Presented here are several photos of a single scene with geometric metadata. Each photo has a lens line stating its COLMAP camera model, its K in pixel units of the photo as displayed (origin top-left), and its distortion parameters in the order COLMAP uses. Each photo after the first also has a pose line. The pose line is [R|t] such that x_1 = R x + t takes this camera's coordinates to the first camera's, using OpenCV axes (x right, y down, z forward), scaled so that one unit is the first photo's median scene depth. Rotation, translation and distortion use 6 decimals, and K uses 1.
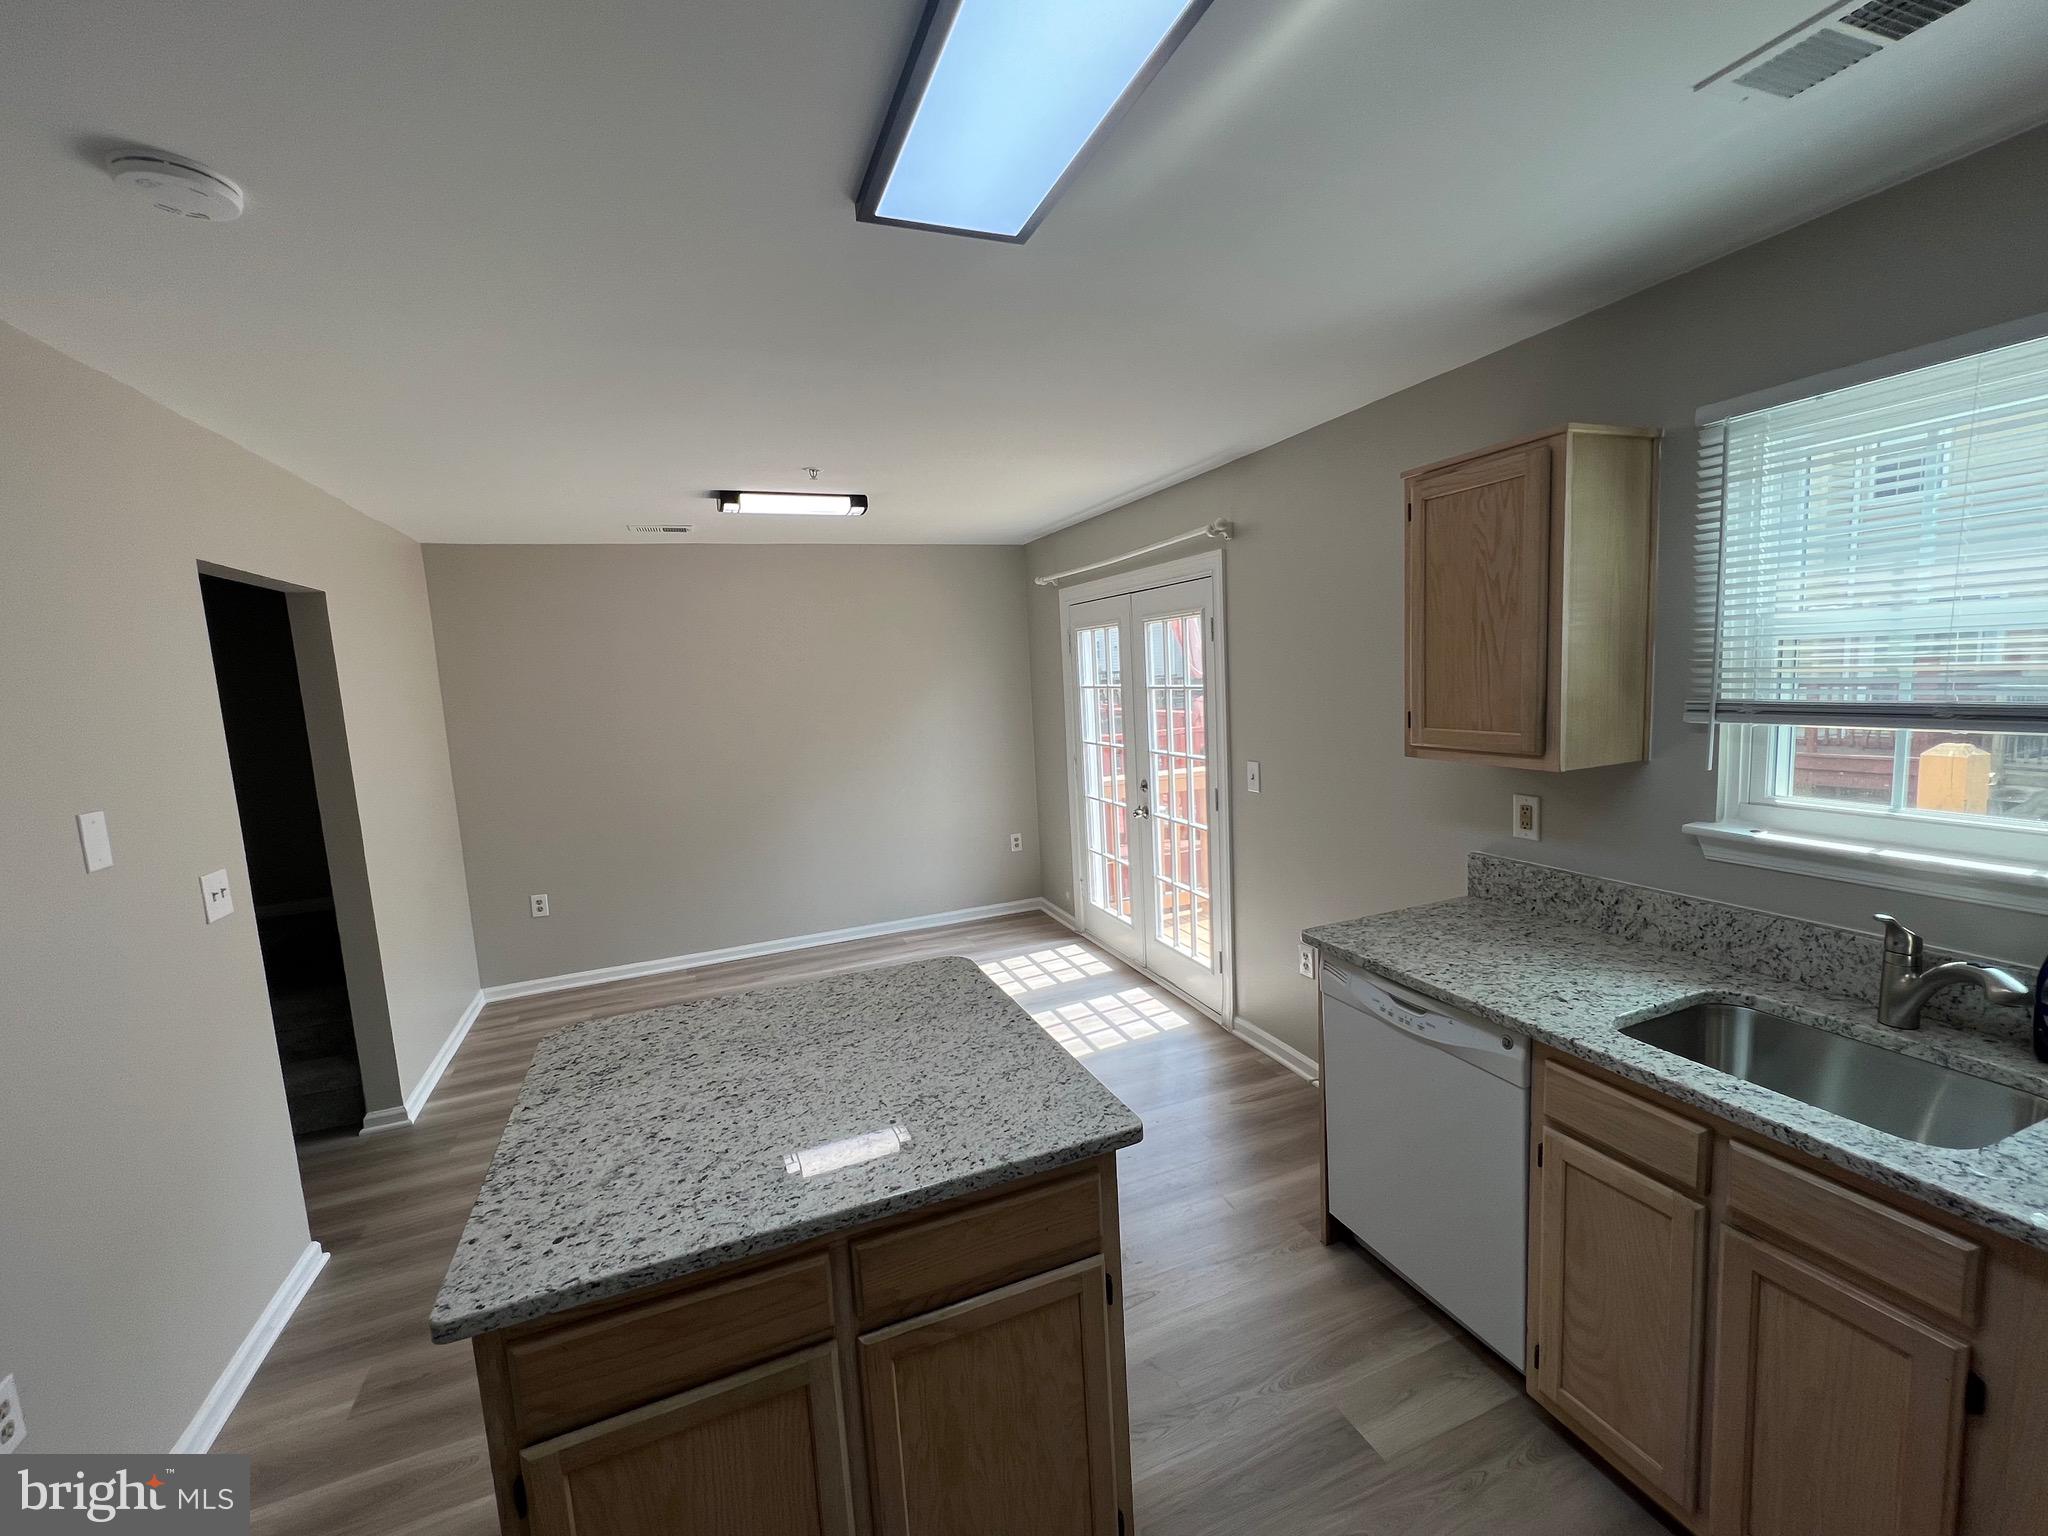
lens RADIAL K [[831.7, 0, 1024.0], [0, 831.7, 768.0], [0, 0, 1]] dist [-0.024913, 0.000032]
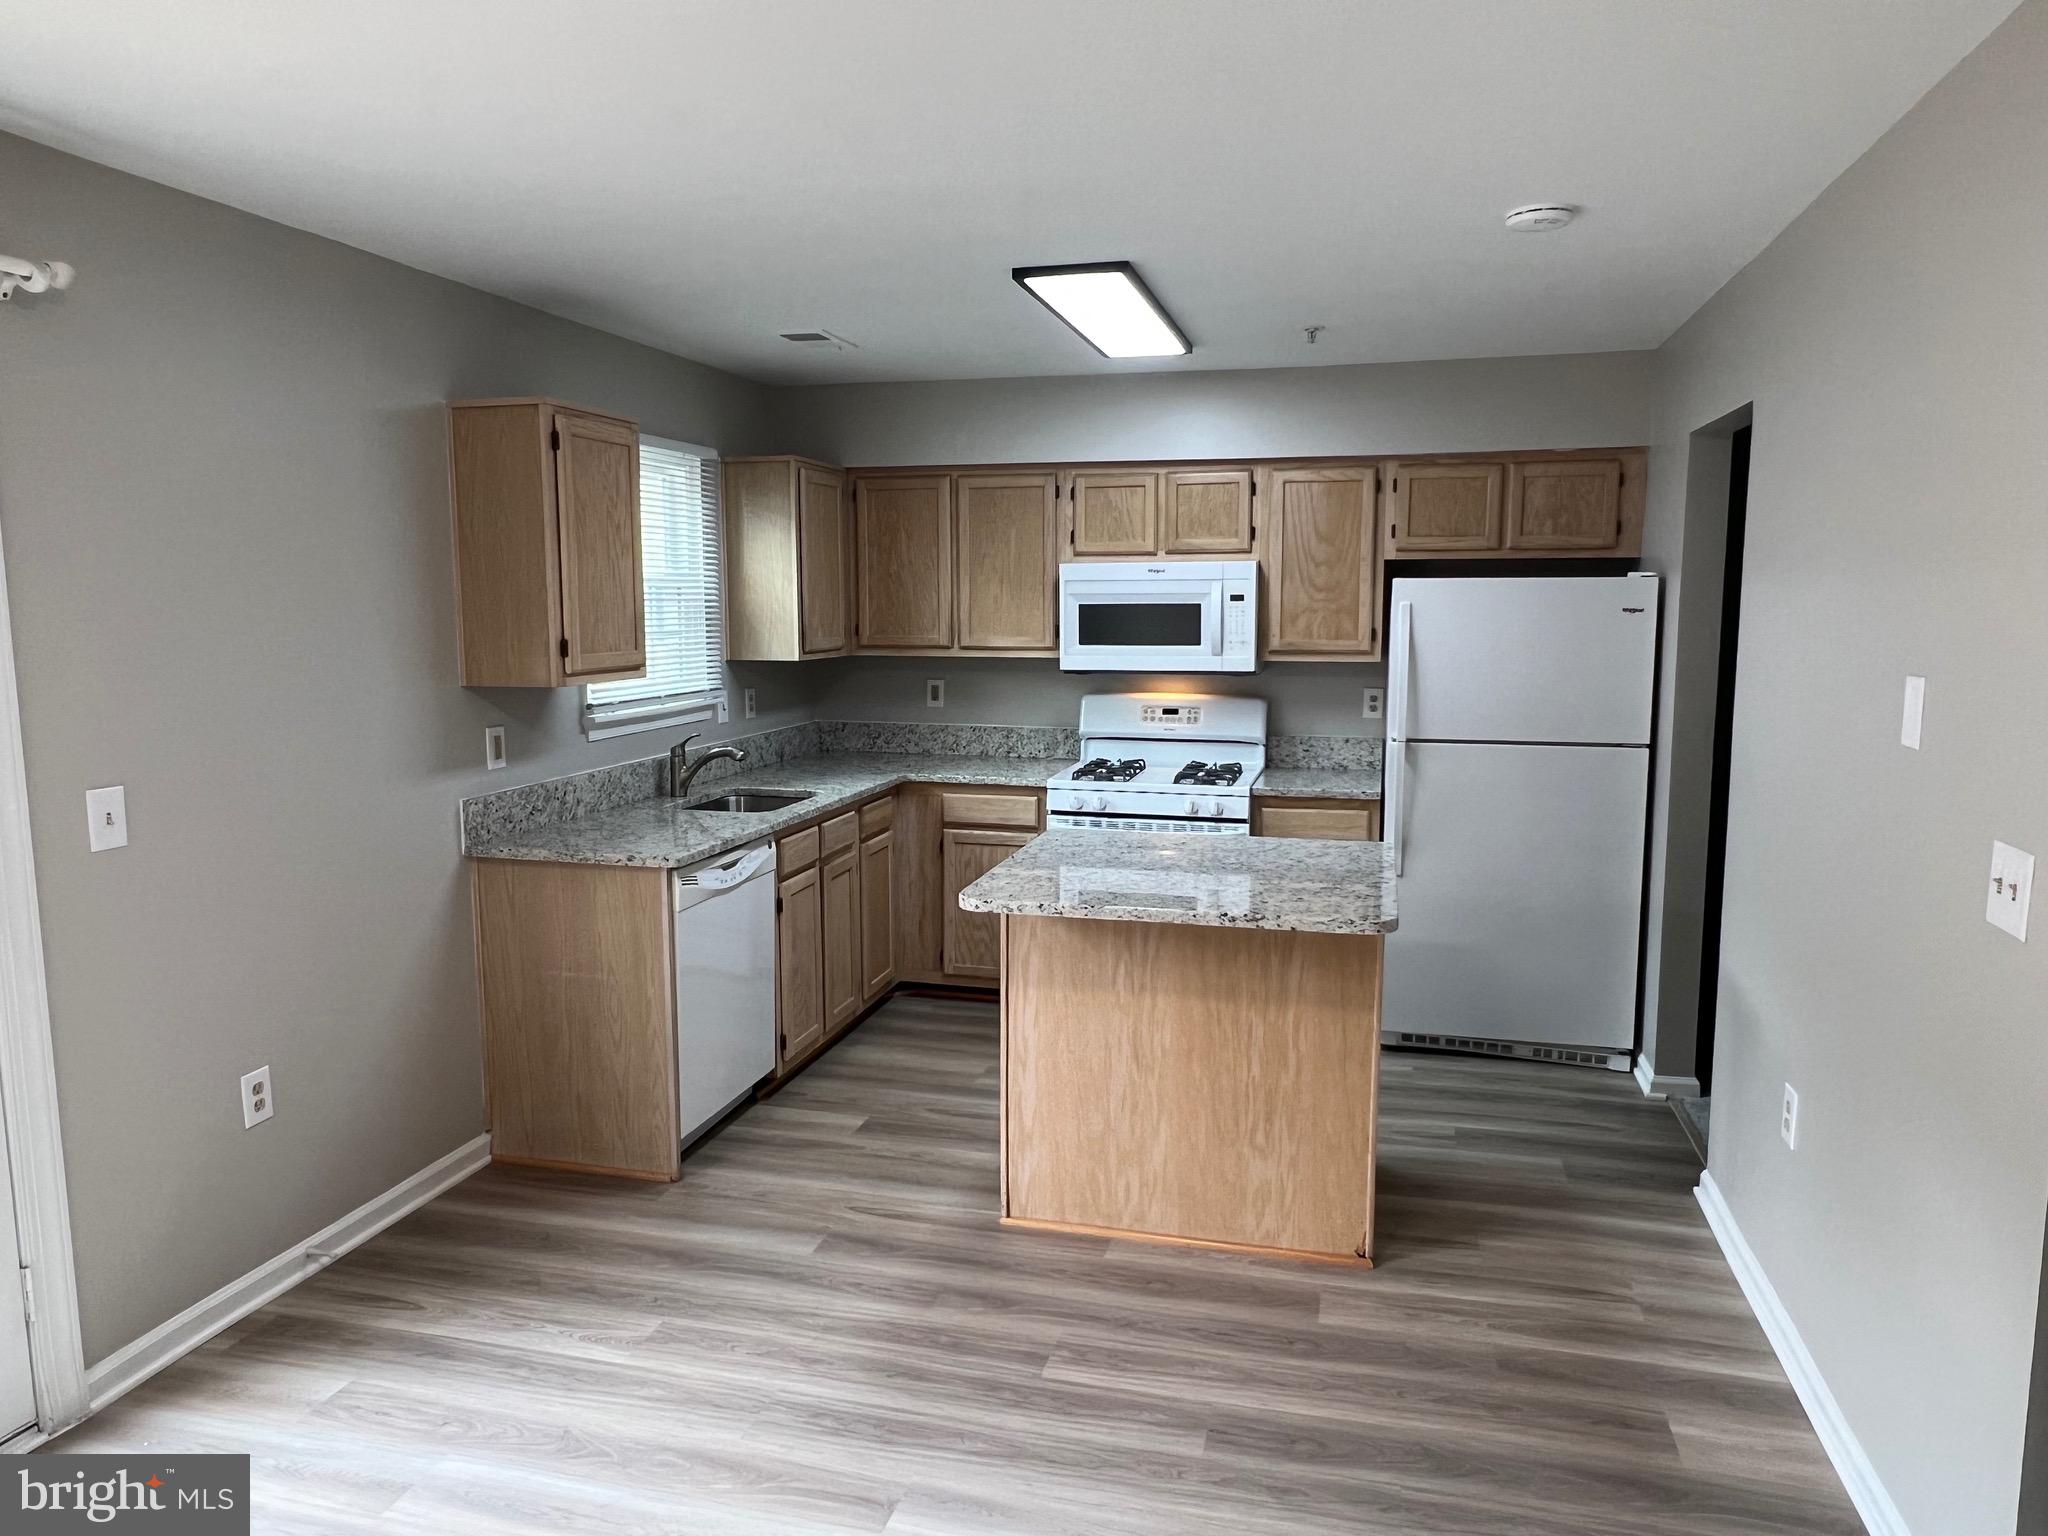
lens RADIAL K [[1405.6, 0, 1024.0], [0, 1405.6, 768.0], [0, 0, 1]] dist [-0.000867, -0.000109]
pose [[-0.792492, -0.020377, 0.609542, -1.120388], [0.117010, 0.975795, 0.184750, -0.185378], [-0.598552, 0.217736, -0.770926, 2.238129]]
